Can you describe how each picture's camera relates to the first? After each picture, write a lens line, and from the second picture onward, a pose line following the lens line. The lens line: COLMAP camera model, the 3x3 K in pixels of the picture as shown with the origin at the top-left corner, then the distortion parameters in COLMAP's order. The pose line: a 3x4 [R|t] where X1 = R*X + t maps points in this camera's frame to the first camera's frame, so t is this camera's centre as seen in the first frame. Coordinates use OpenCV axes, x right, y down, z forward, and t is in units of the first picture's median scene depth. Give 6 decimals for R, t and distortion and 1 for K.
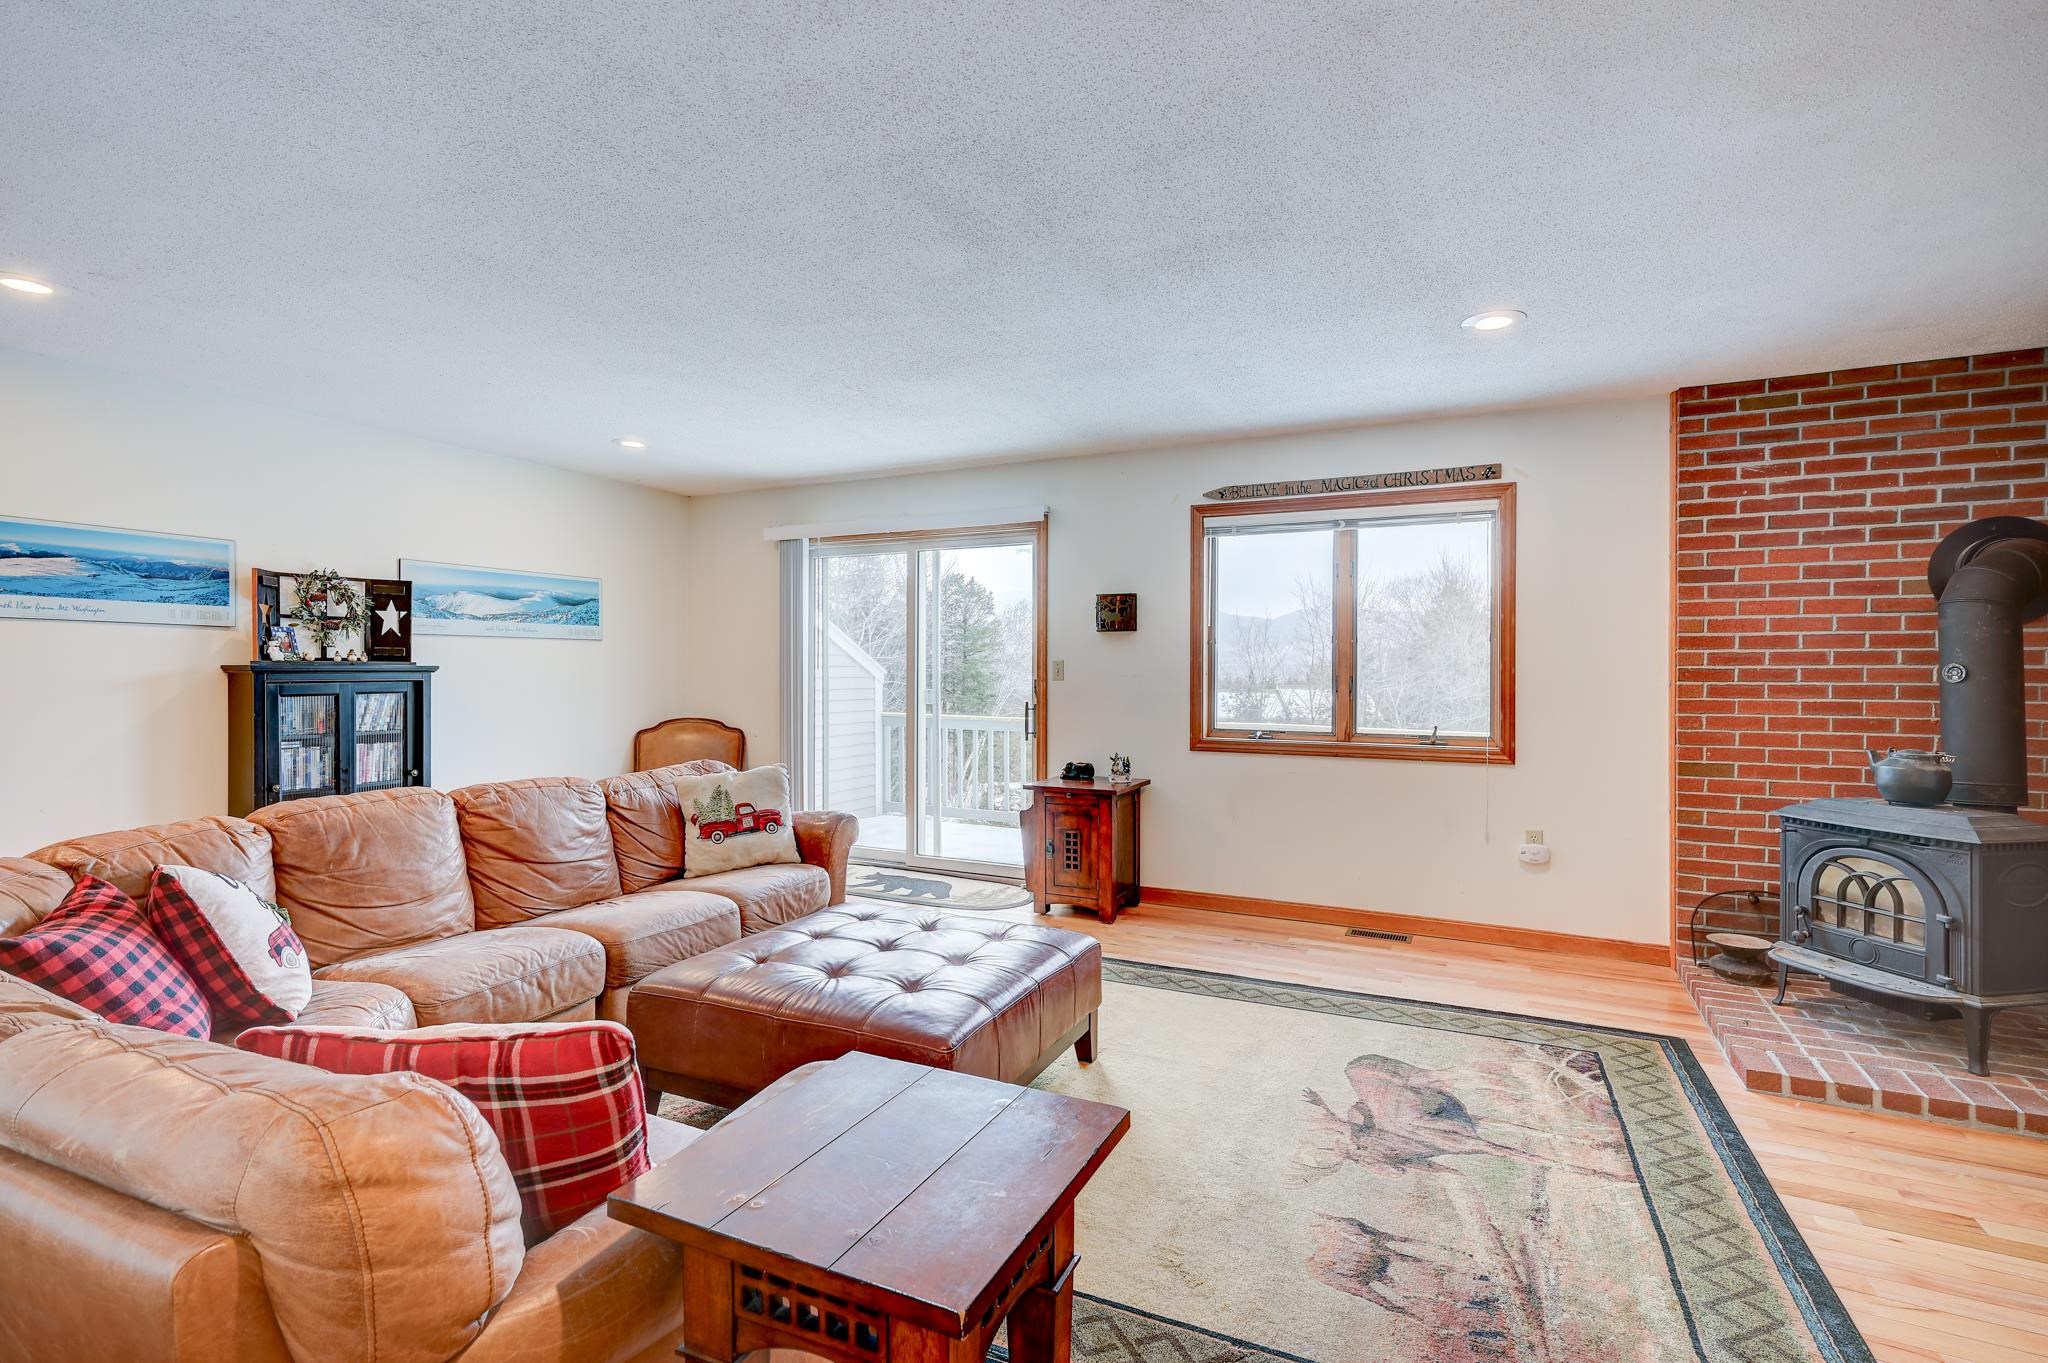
lens RADIAL K [[970.0, 0, 1031.6], [0, 970.0, 669.5], [0, 0, 1]] dist [-0.002231, 0.000627]
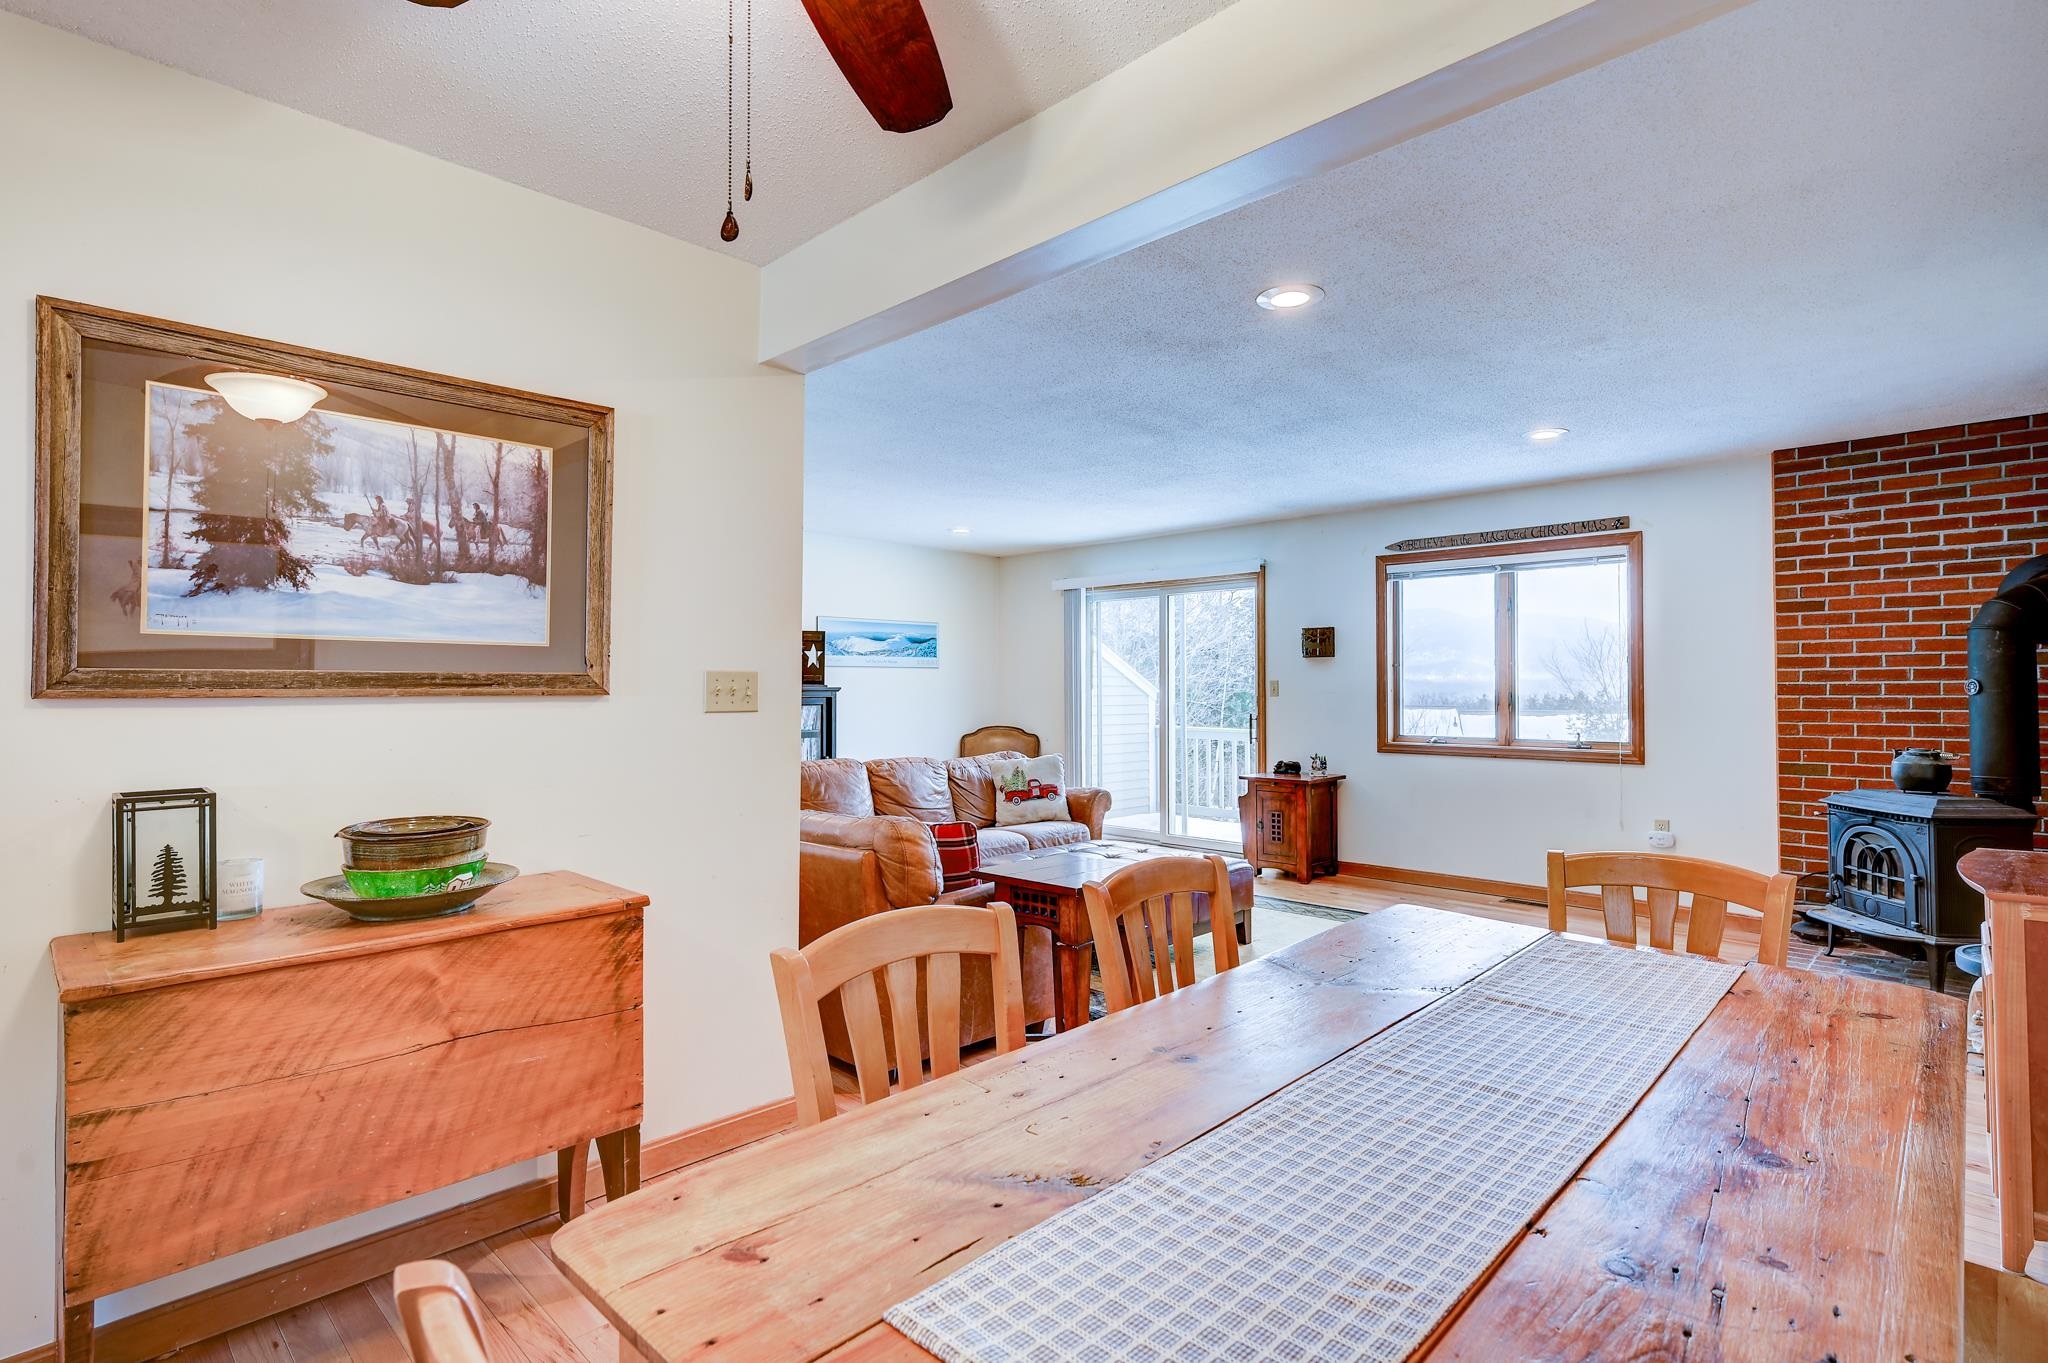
lens RADIAL K [[993.2, 0, 1025.1], [0, 993.2, 696.7], [0, 0, 1]] dist [0.009088, -0.000108]
pose [[0.950855, -0.001780, -0.309632, 0.152786], [0.004110, 0.999968, 0.006873, 0.001737], [0.309610, -0.007808, 0.950832, -0.422411]]
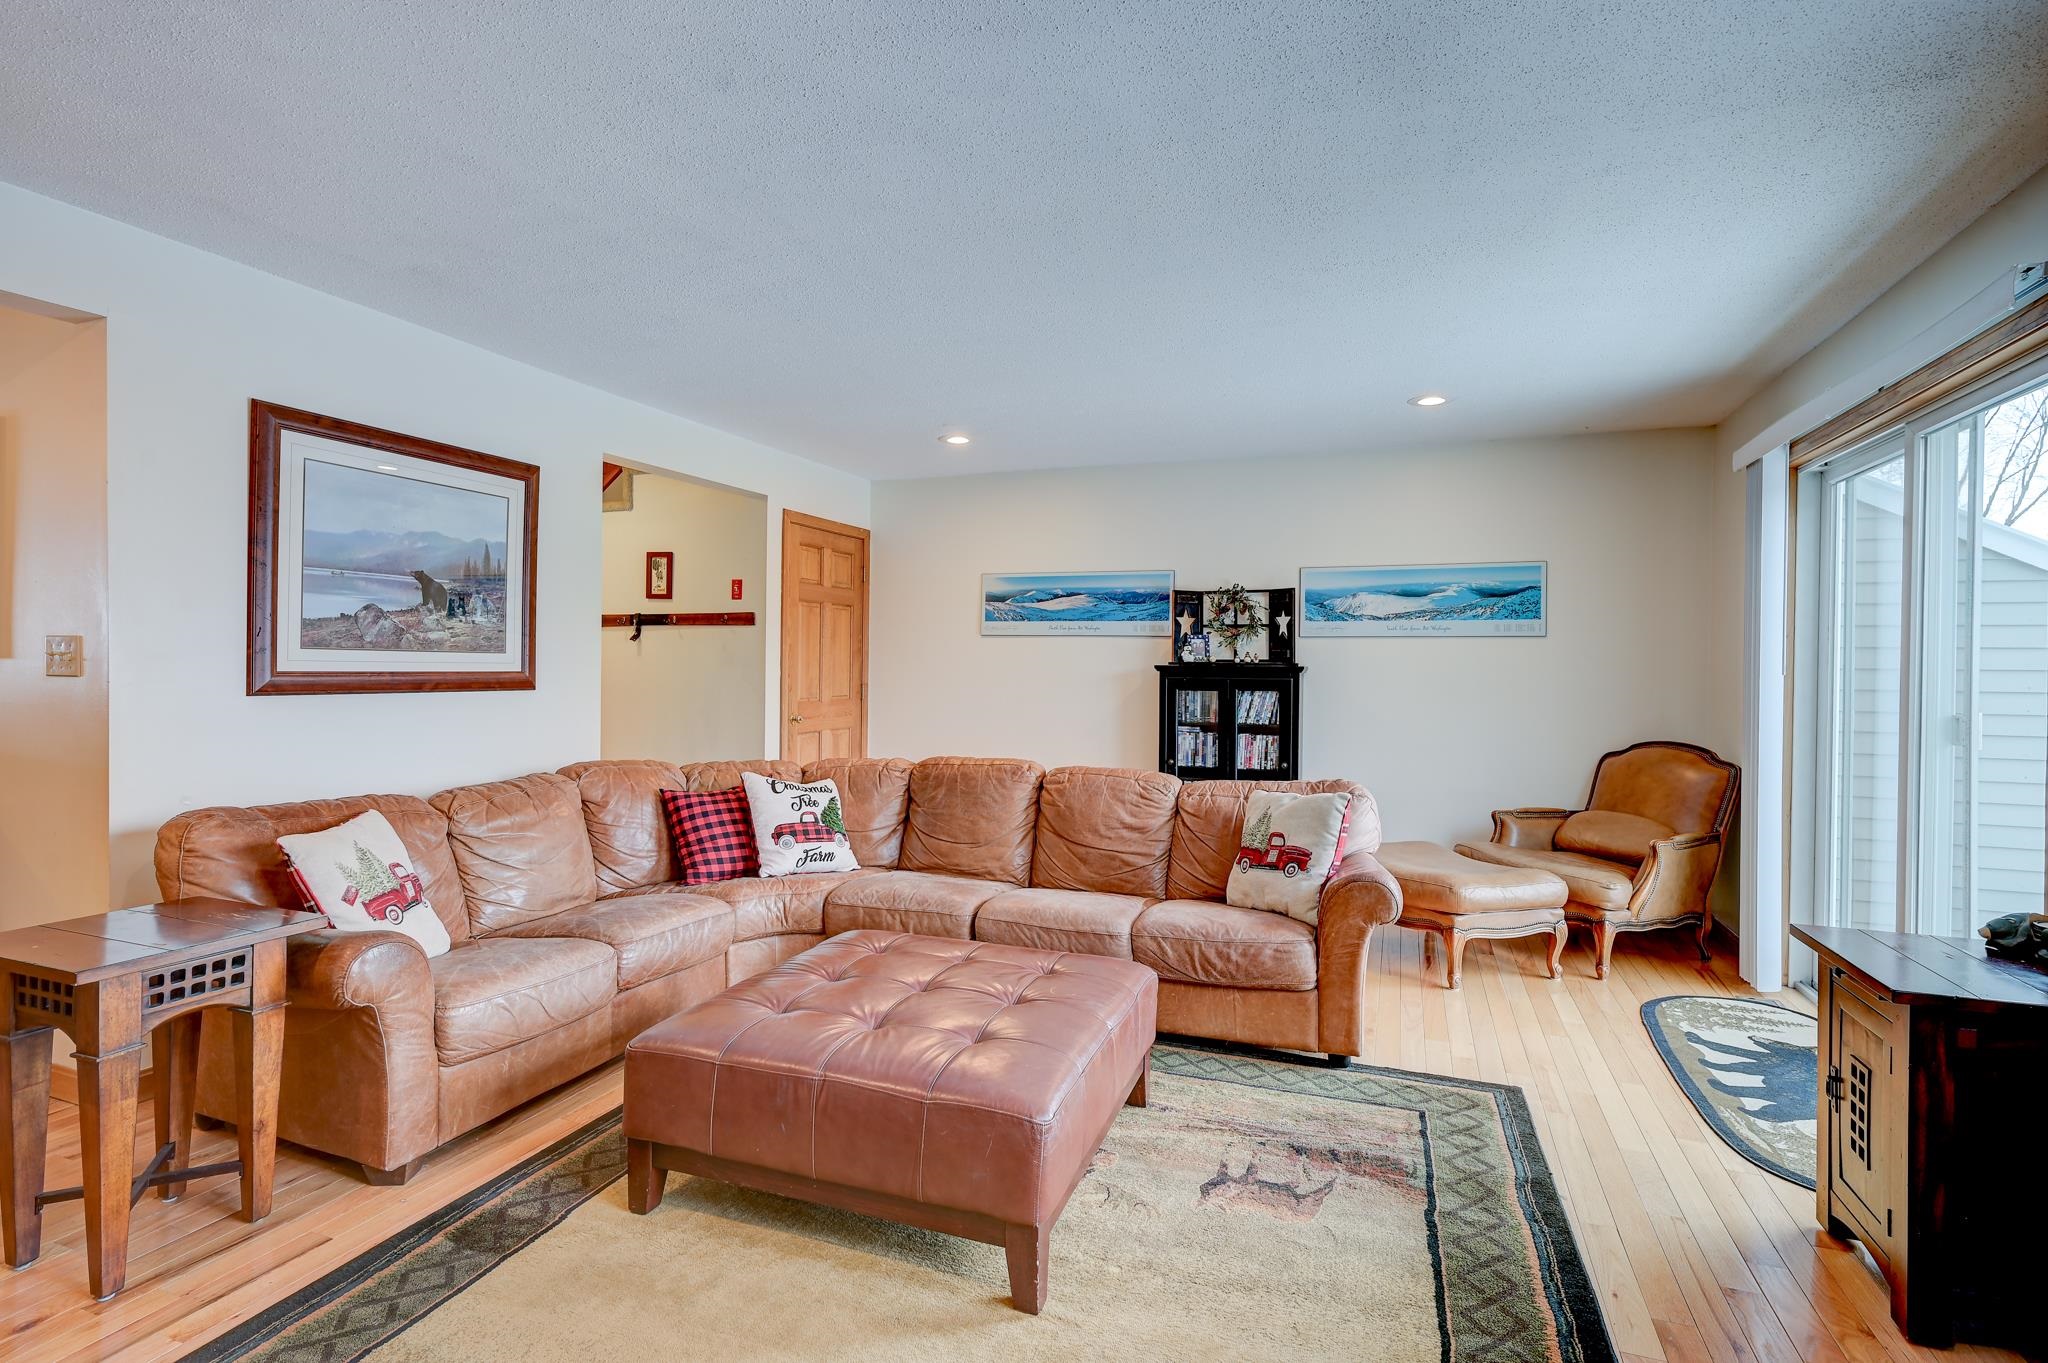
lens RADIAL K [[993.2, 0, 1022.6], [0, 993.2, 668.6], [0, 0, 1]] dist [0.009088, -0.000108]
pose [[0.069811, 0.001300, -0.997559, 0.501441], [-0.010747, 0.999942, 0.000551, 0.001447], [0.997502, 0.010682, 0.069821, 0.697181]]
